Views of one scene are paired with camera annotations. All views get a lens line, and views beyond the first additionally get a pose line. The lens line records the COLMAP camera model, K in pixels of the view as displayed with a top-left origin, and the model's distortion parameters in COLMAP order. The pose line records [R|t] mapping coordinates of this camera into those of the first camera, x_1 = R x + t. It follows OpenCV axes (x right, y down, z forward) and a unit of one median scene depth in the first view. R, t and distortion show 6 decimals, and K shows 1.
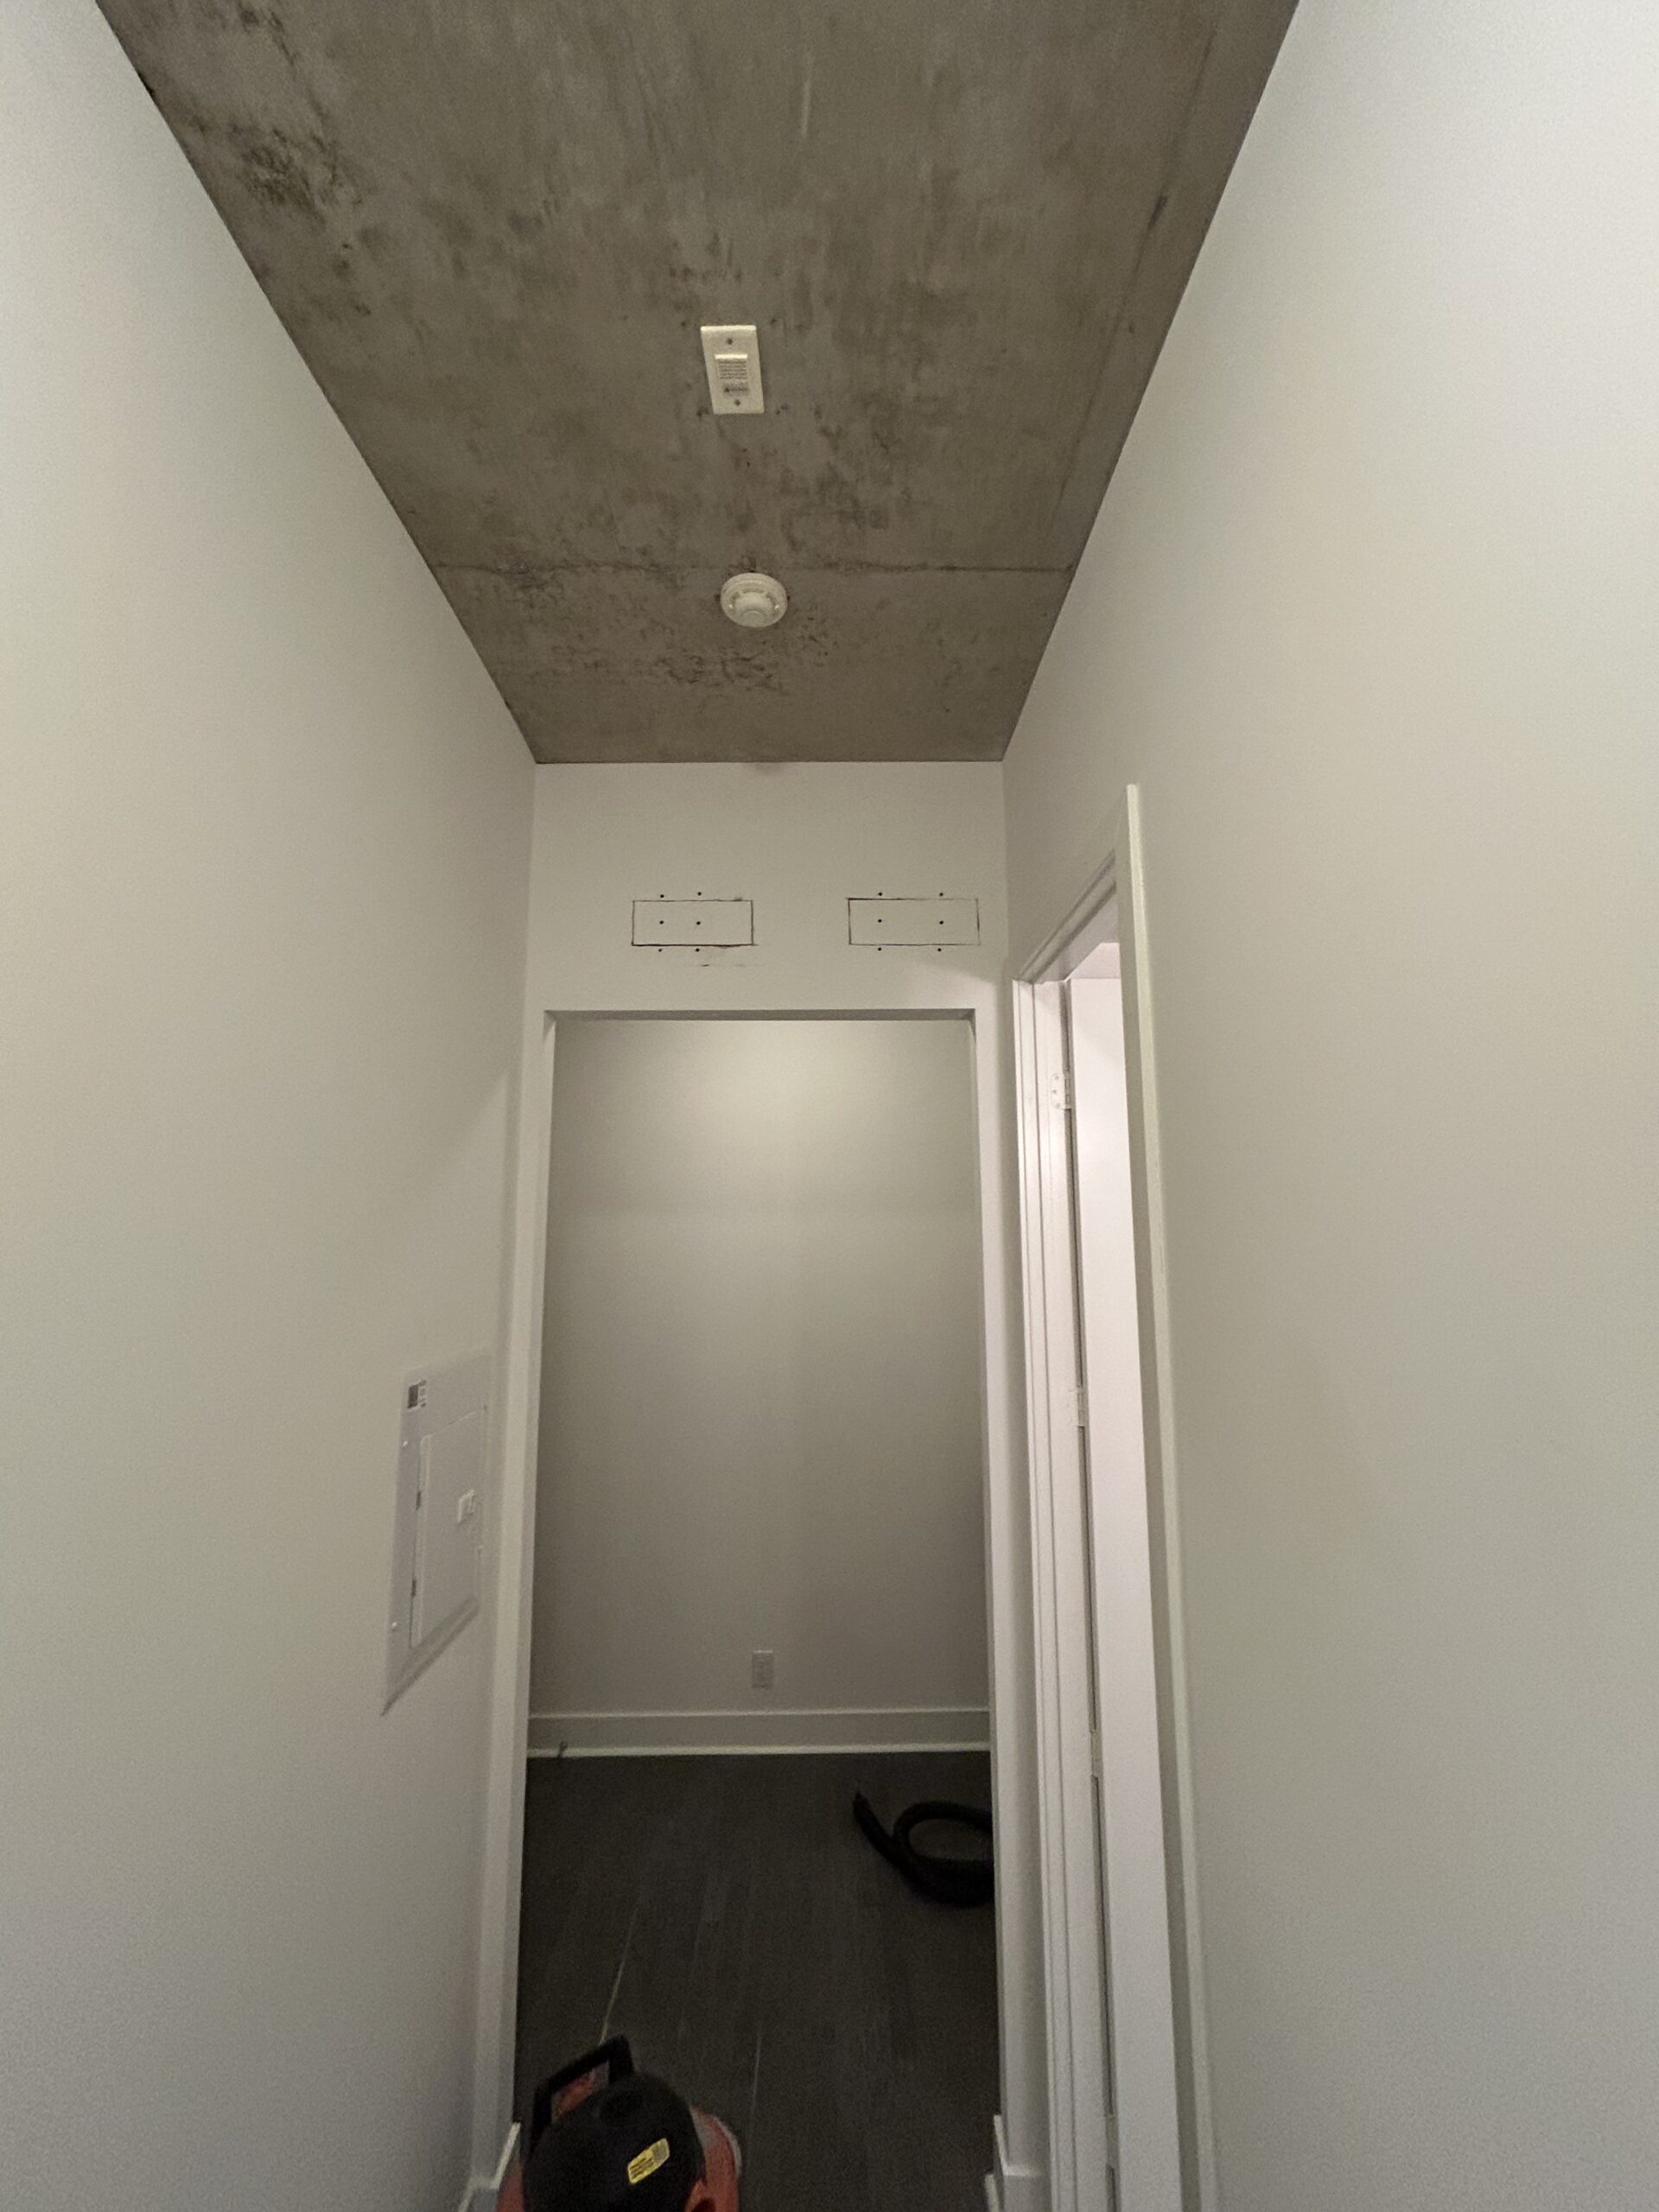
lens RADIAL K [[887.8, 0, 829.5], [0, 887.8, 1106.0], [0, 0, 1]] dist [0.003423, -0.002637]
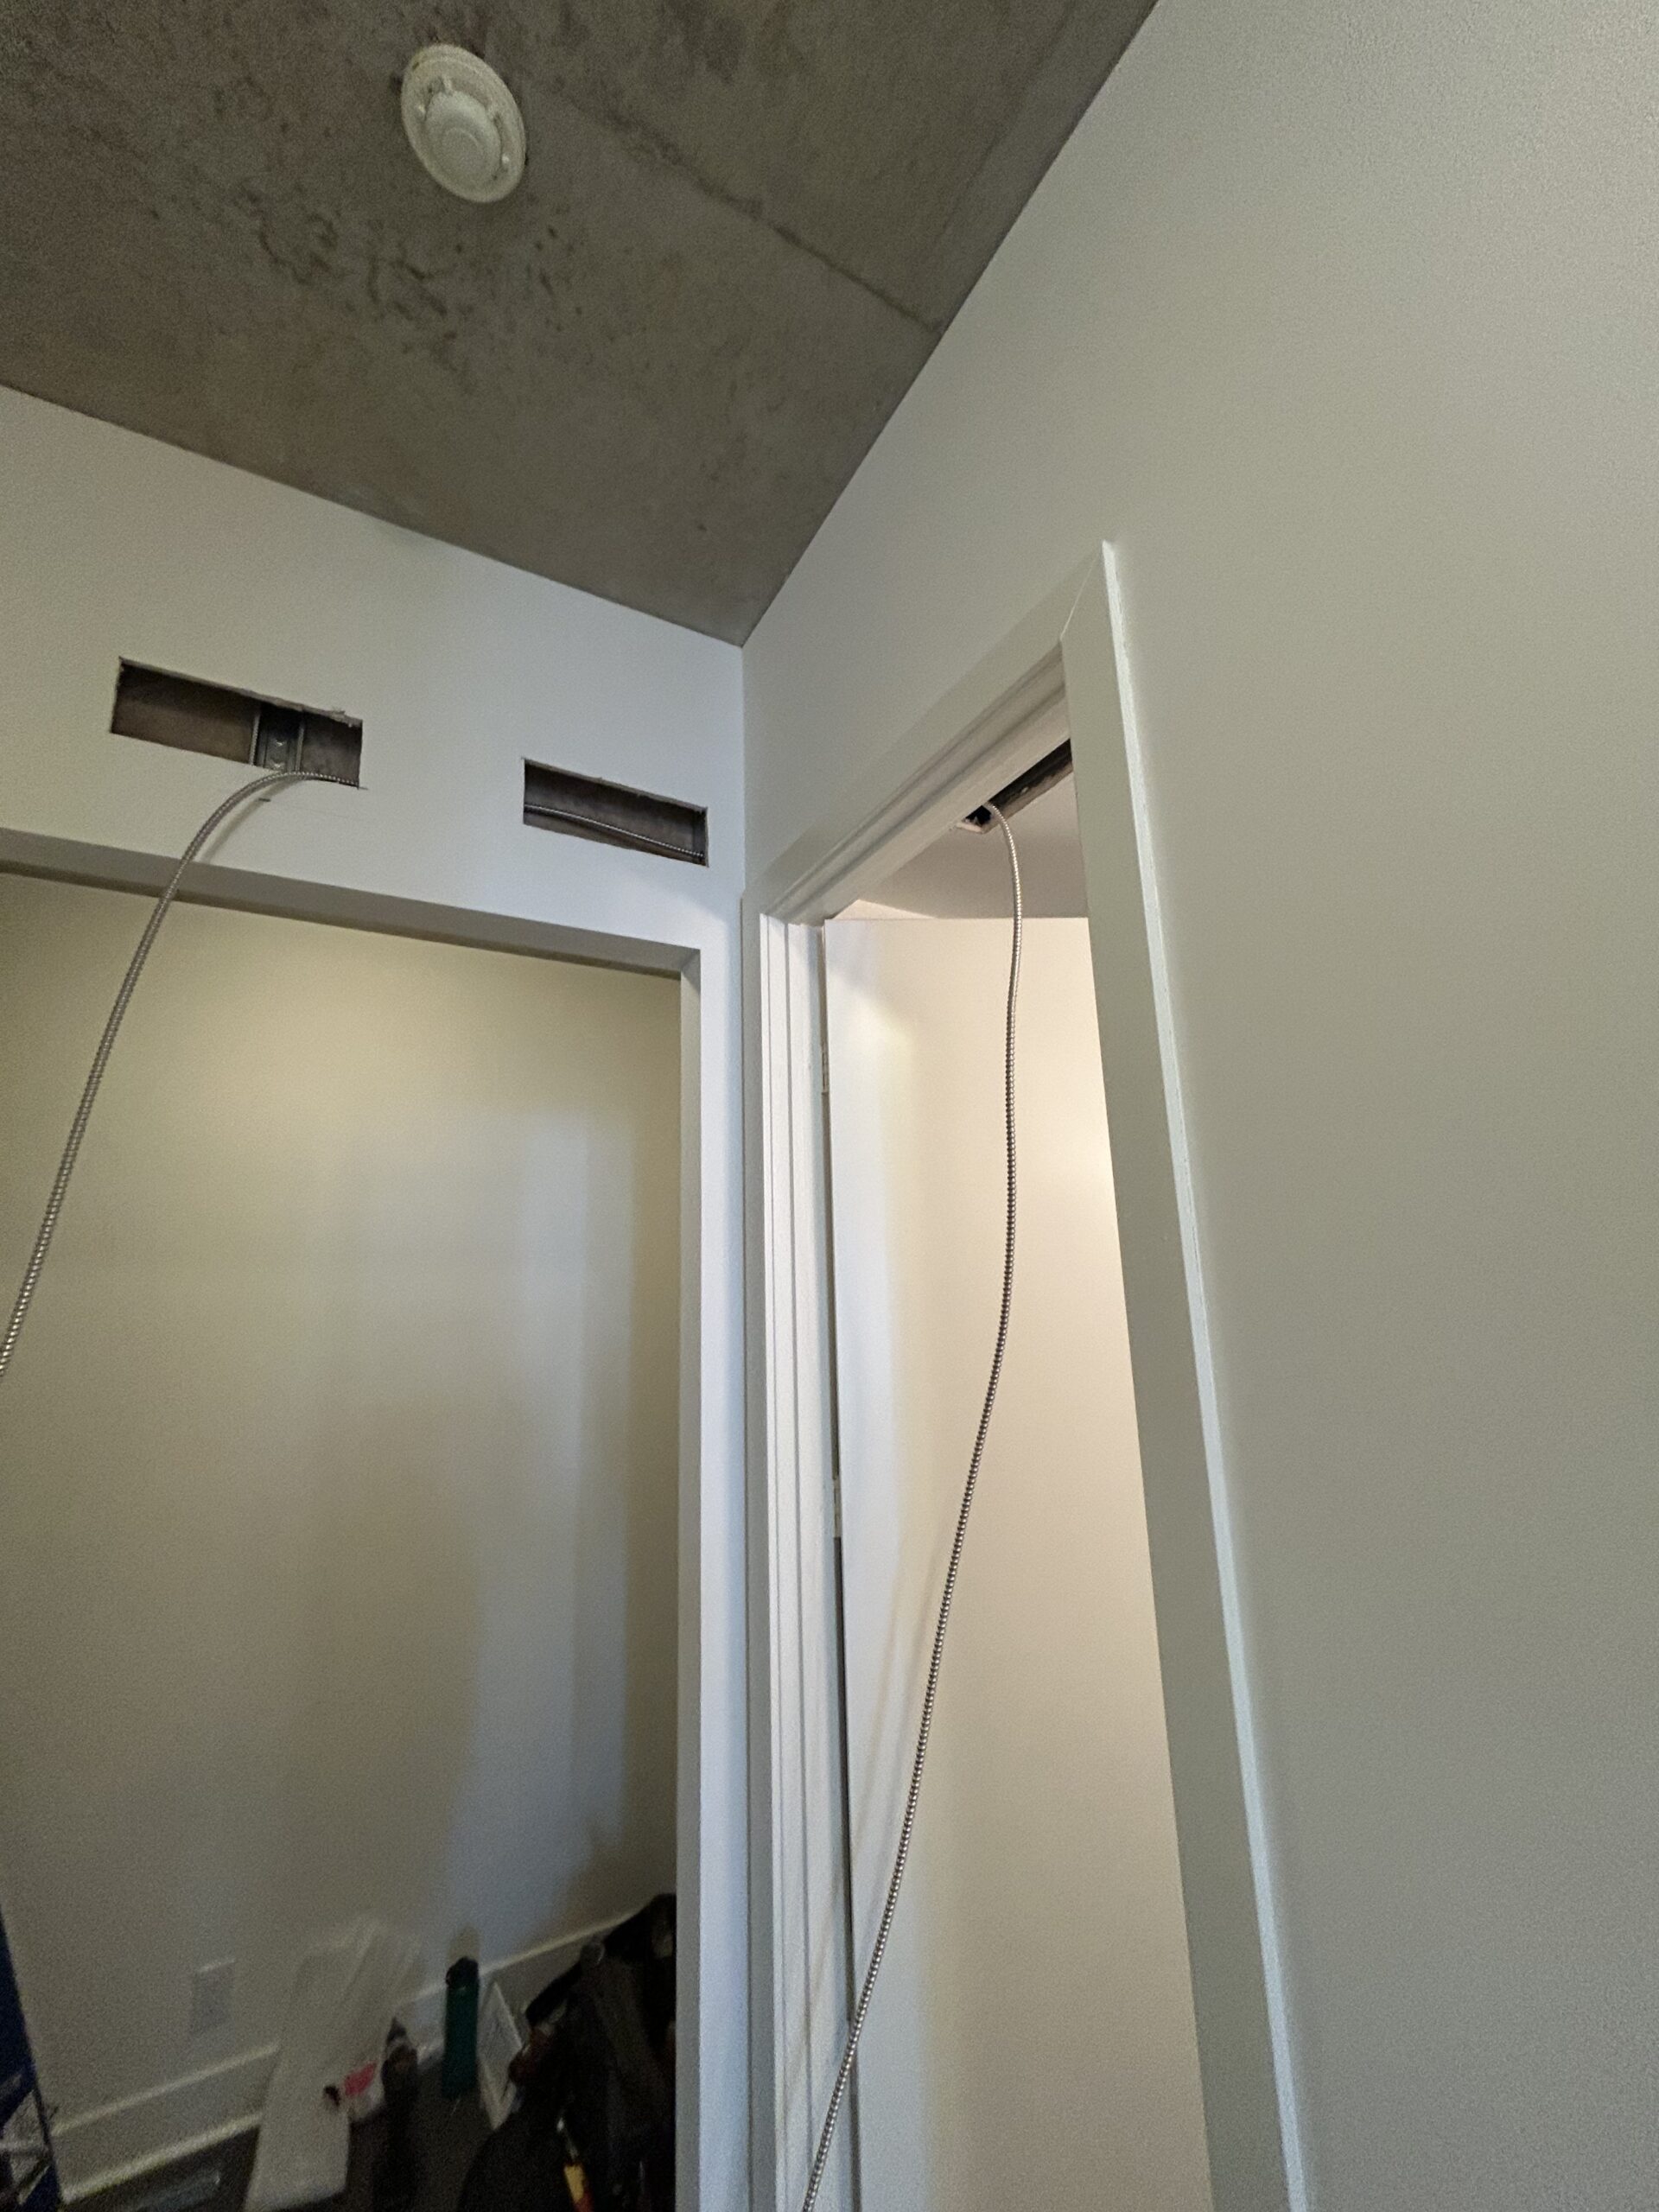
lens RADIAL K [[887.8, 0, 829.5], [0, 887.8, 1106.0], [0, 0, 1]] dist [0.003423, -0.002637]
pose [[0.874163, 0.085041, 0.478129, -0.089031], [-0.043582, 0.994313, -0.097169, 0.093777], [-0.483673, 0.064103, 0.872898, 0.383153]]
